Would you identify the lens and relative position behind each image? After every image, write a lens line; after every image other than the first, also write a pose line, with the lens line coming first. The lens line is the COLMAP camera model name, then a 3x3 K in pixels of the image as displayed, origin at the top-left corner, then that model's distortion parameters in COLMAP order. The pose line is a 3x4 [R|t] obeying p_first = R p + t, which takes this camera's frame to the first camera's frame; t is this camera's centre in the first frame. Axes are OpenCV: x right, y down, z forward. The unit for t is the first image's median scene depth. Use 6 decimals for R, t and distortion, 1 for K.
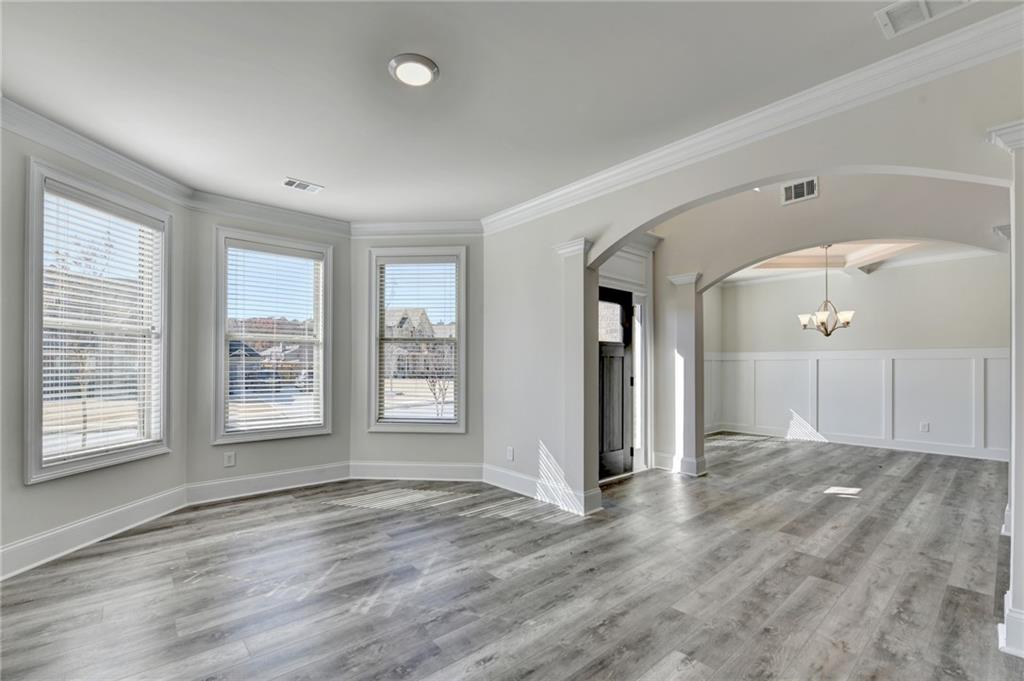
lens RADIAL K [[446.9, 0, 511.3], [0, 446.9, 362.5], [0, 0, 1]] dist [-0.019434, -0.000465]
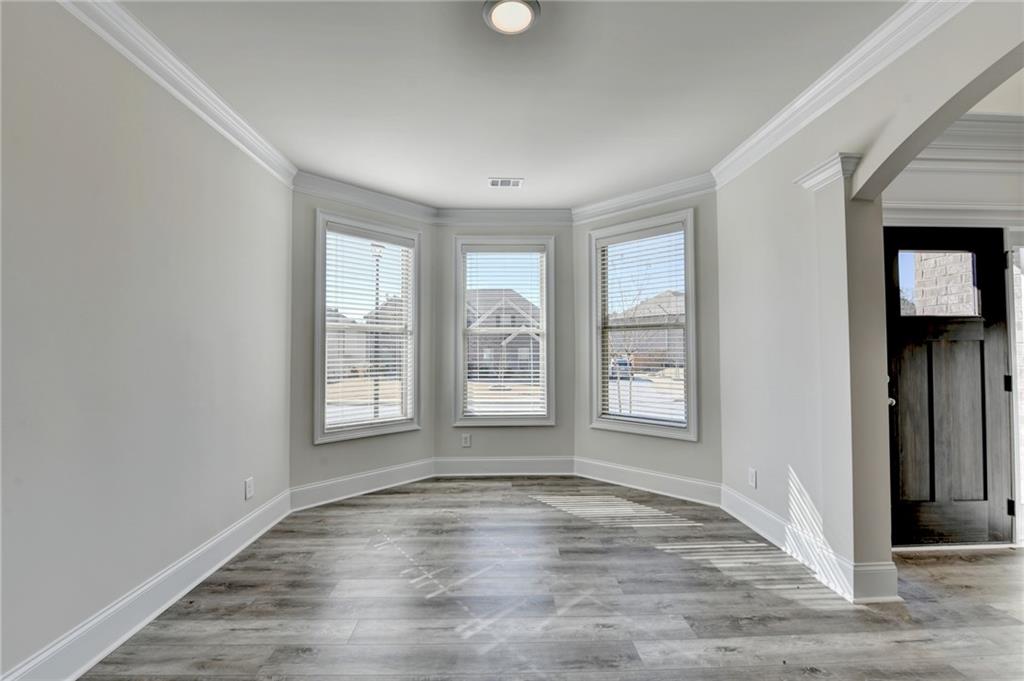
lens RADIAL K [[444.4, 0, 512.0], [0, 444.4, 340.5], [0, 0, 1]] dist [-0.018310, -0.000483]
pose [[0.762886, -0.023803, -0.646095, 0.192345], [0.009240, 0.999621, -0.025918, -0.004696], [0.646467, 0.013803, 0.762817, 0.222556]]
